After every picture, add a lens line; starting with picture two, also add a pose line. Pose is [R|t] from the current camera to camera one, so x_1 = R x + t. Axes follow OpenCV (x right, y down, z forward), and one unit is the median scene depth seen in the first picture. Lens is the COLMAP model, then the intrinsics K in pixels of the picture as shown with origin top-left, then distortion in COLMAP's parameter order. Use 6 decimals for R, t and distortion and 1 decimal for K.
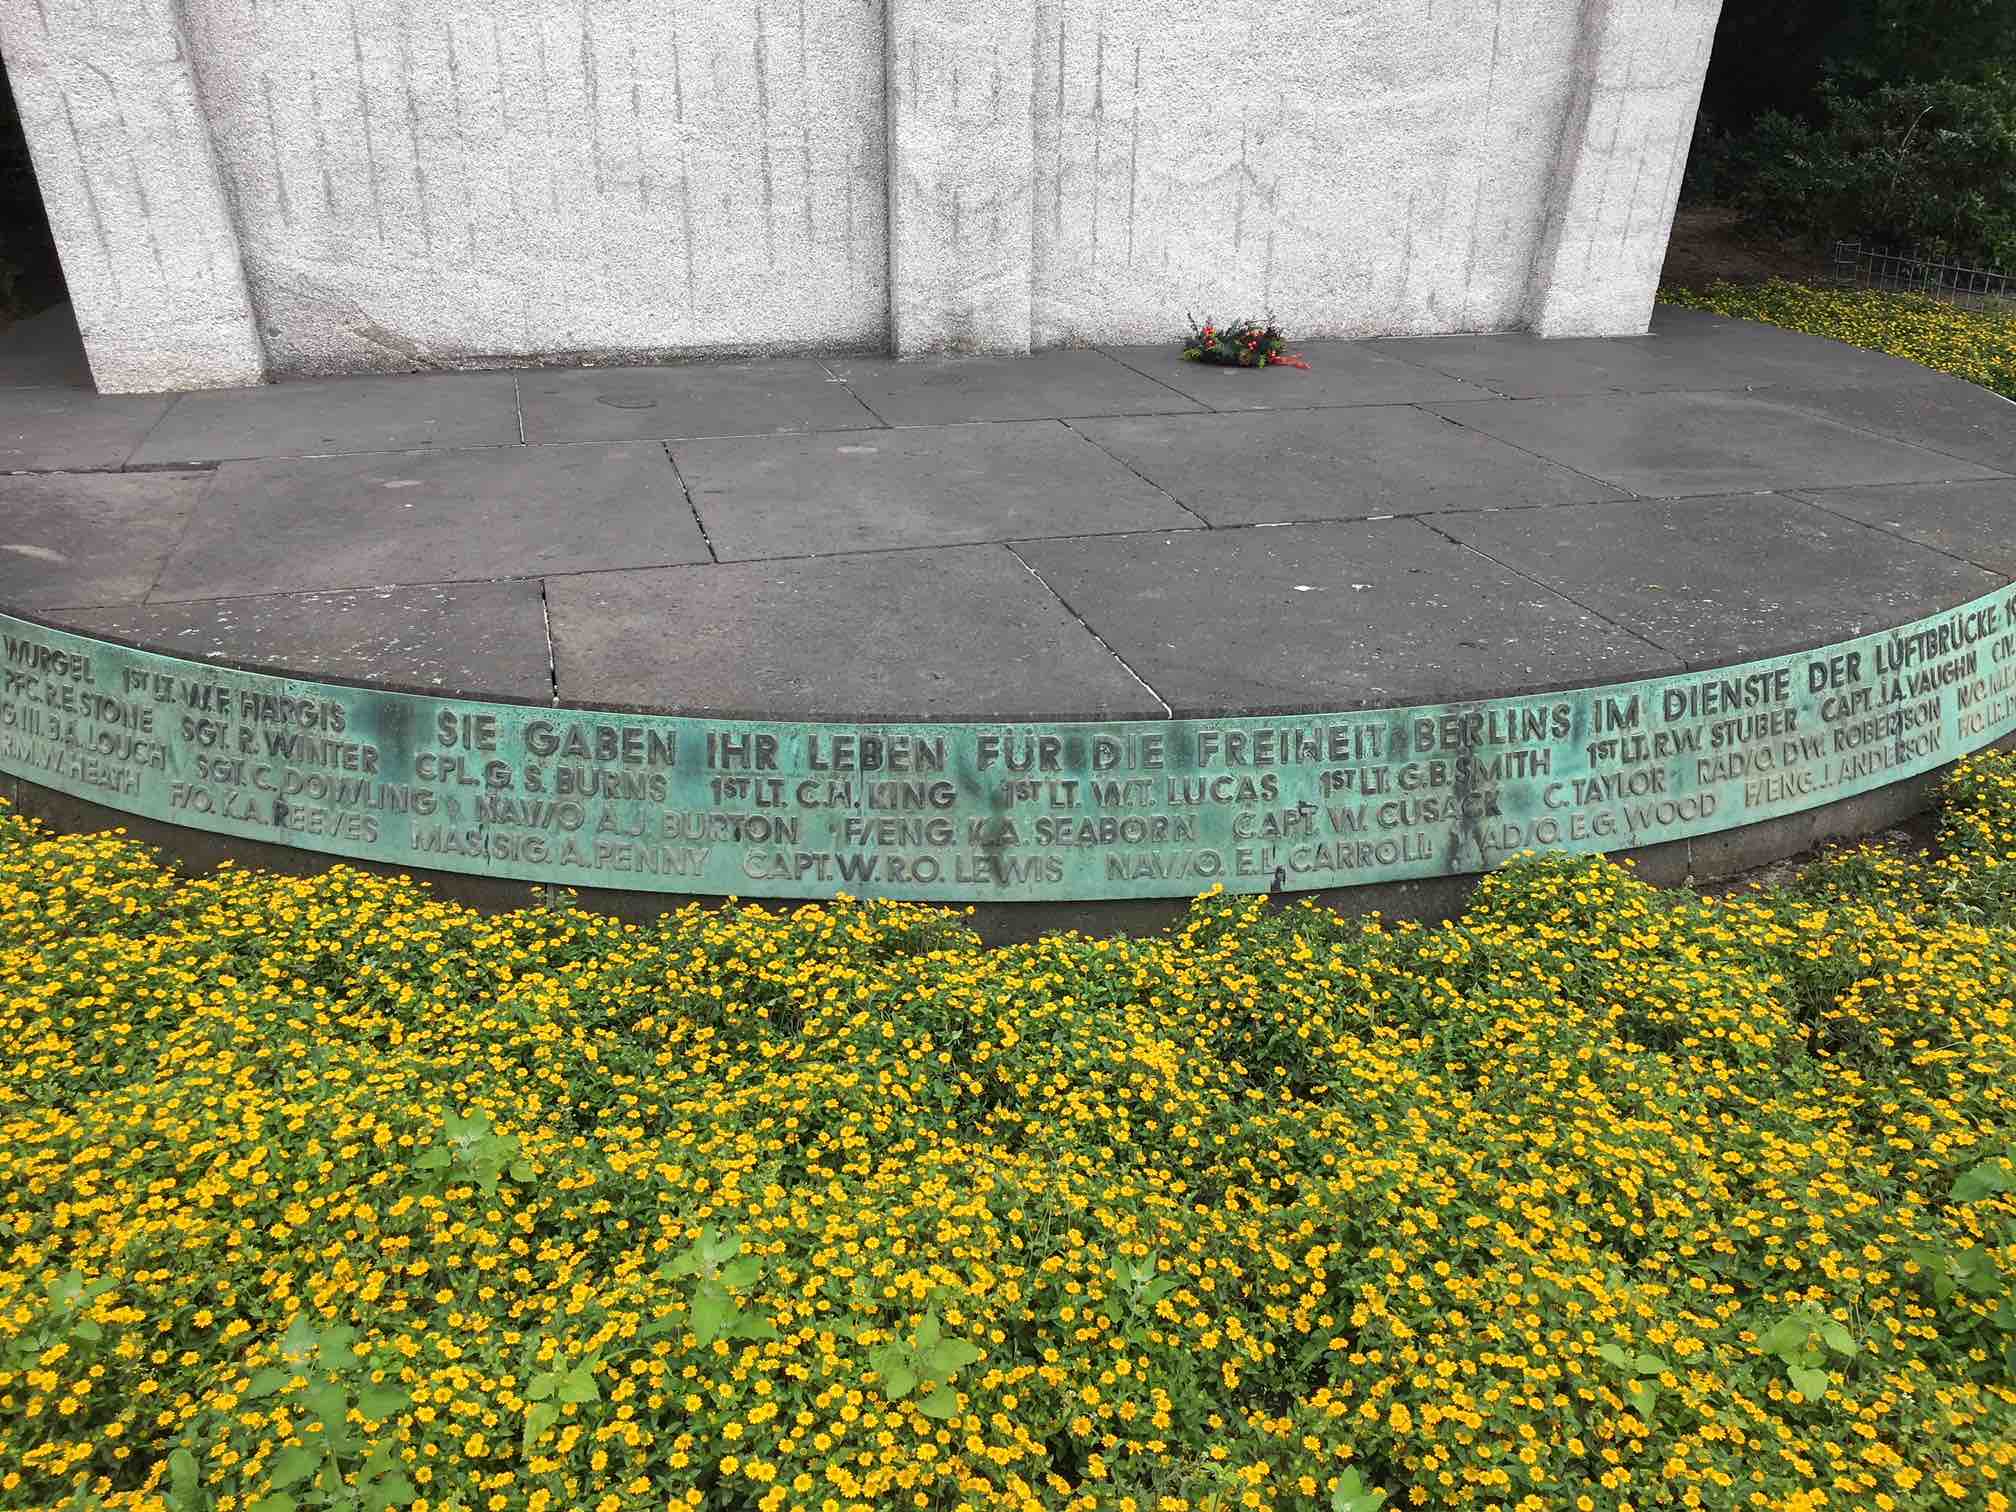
lens RADIAL K [[1715.8, 0, 1008.0], [0, 1715.8, 756.0], [0, 0, 1]] dist [0.086342, -0.121954]
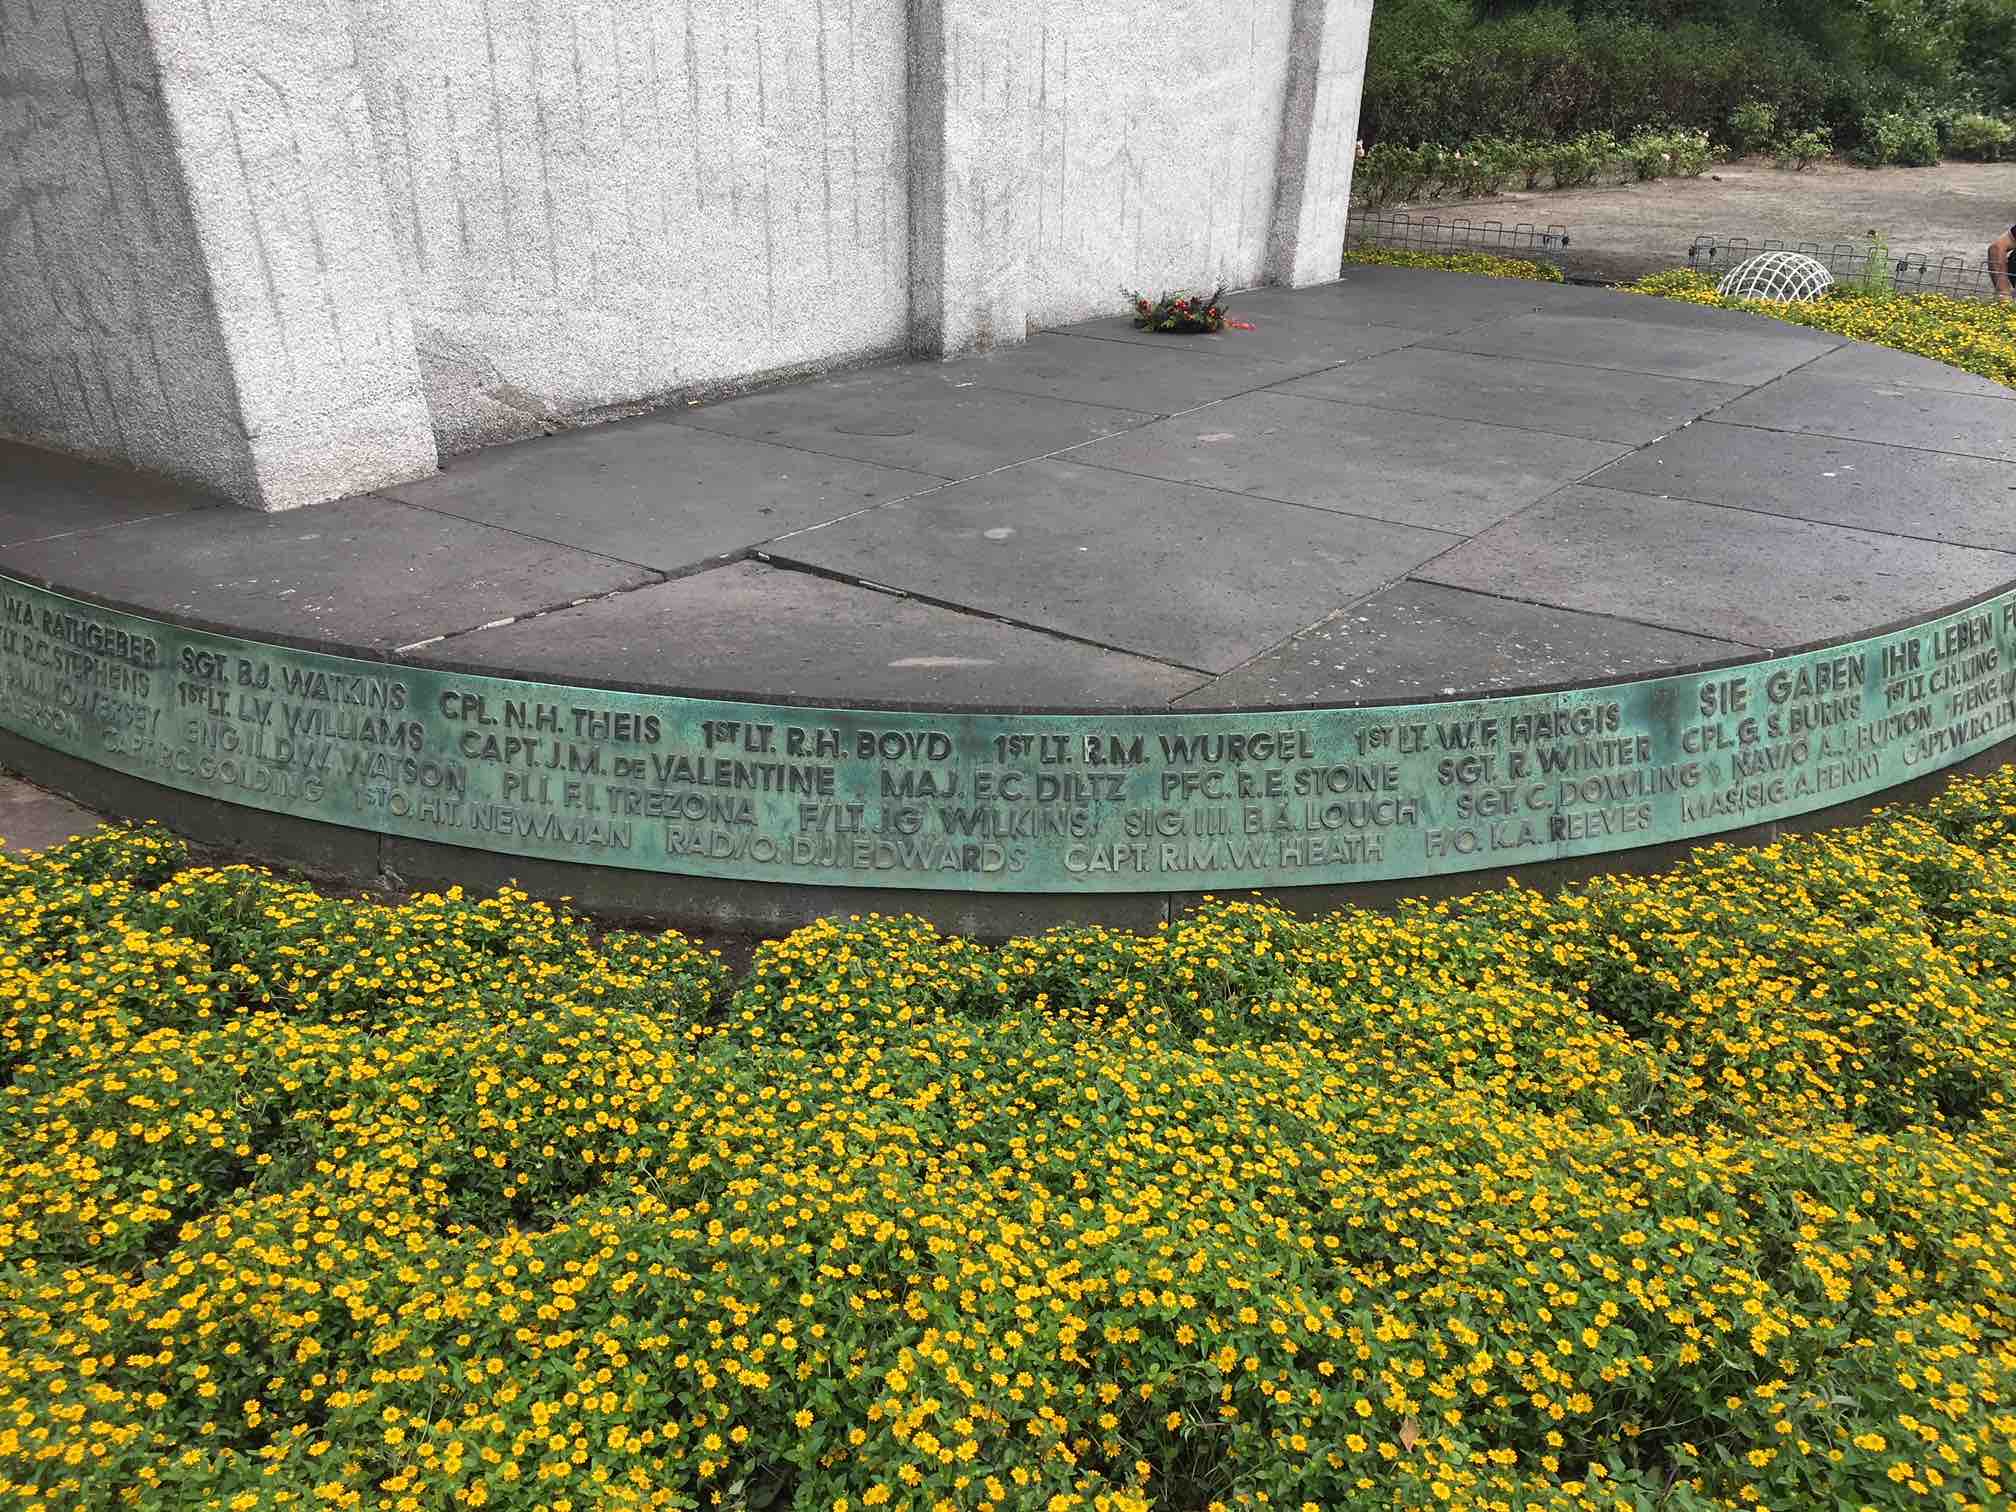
lens RADIAL K [[1715.8, 0, 1008.0], [0, 1715.8, 756.0], [0, 0, 1]] dist [0.086342, -0.121954]
pose [[0.795282, -0.234976, 0.558850, -0.688335], [0.228404, 0.970037, 0.082830, -0.091493], [-0.561568, 0.061770, 0.825122, 0.199939]]
